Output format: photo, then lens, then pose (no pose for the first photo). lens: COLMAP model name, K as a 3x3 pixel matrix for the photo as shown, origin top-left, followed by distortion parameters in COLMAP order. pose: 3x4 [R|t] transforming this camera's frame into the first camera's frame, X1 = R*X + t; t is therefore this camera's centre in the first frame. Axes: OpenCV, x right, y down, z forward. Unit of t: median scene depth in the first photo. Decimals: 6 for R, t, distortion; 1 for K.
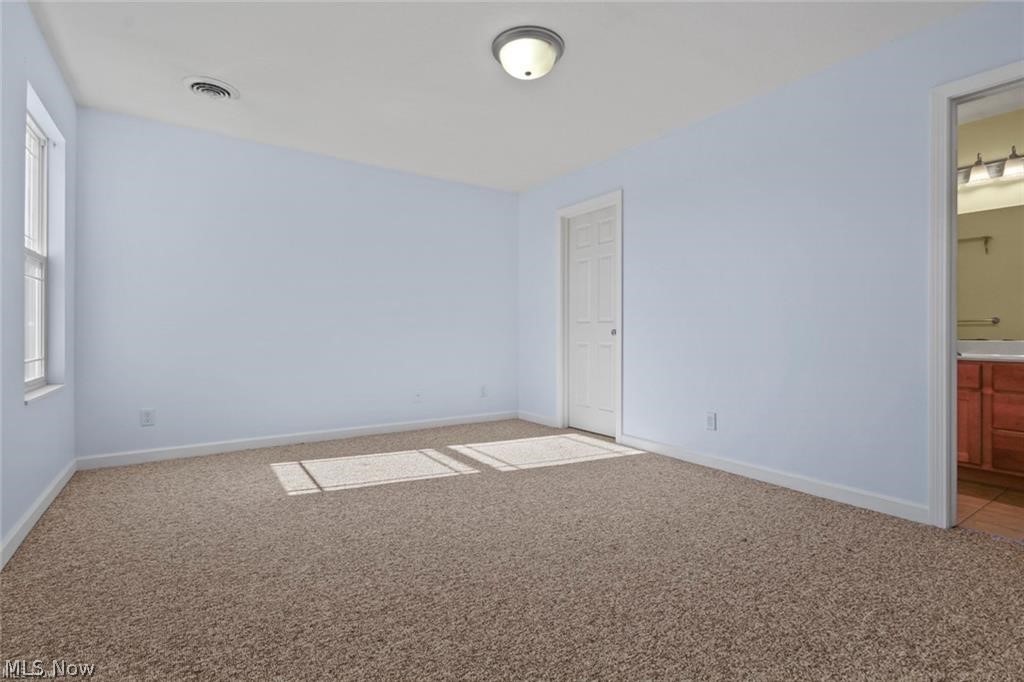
lens RADIAL K [[481.6, 0, 513.9], [0, 481.6, 336.3], [0, 0, 1]] dist [0.011423, -0.000167]
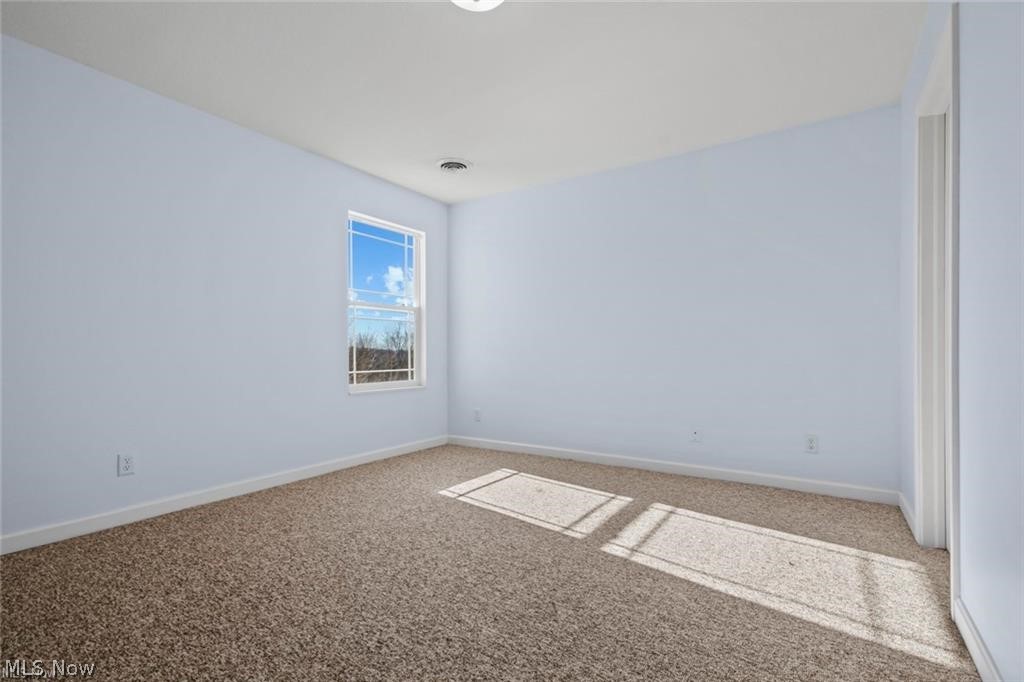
lens RADIAL K [[481.6, 0, 513.6], [0, 481.6, 344.8], [0, 0, 1]] dist [0.011423, -0.000167]
pose [[0.382605, -0.020003, -0.923695, 0.605941], [-0.003830, 0.999723, -0.023236, 0.002823], [0.923904, 0.012427, 0.382423, 0.648242]]
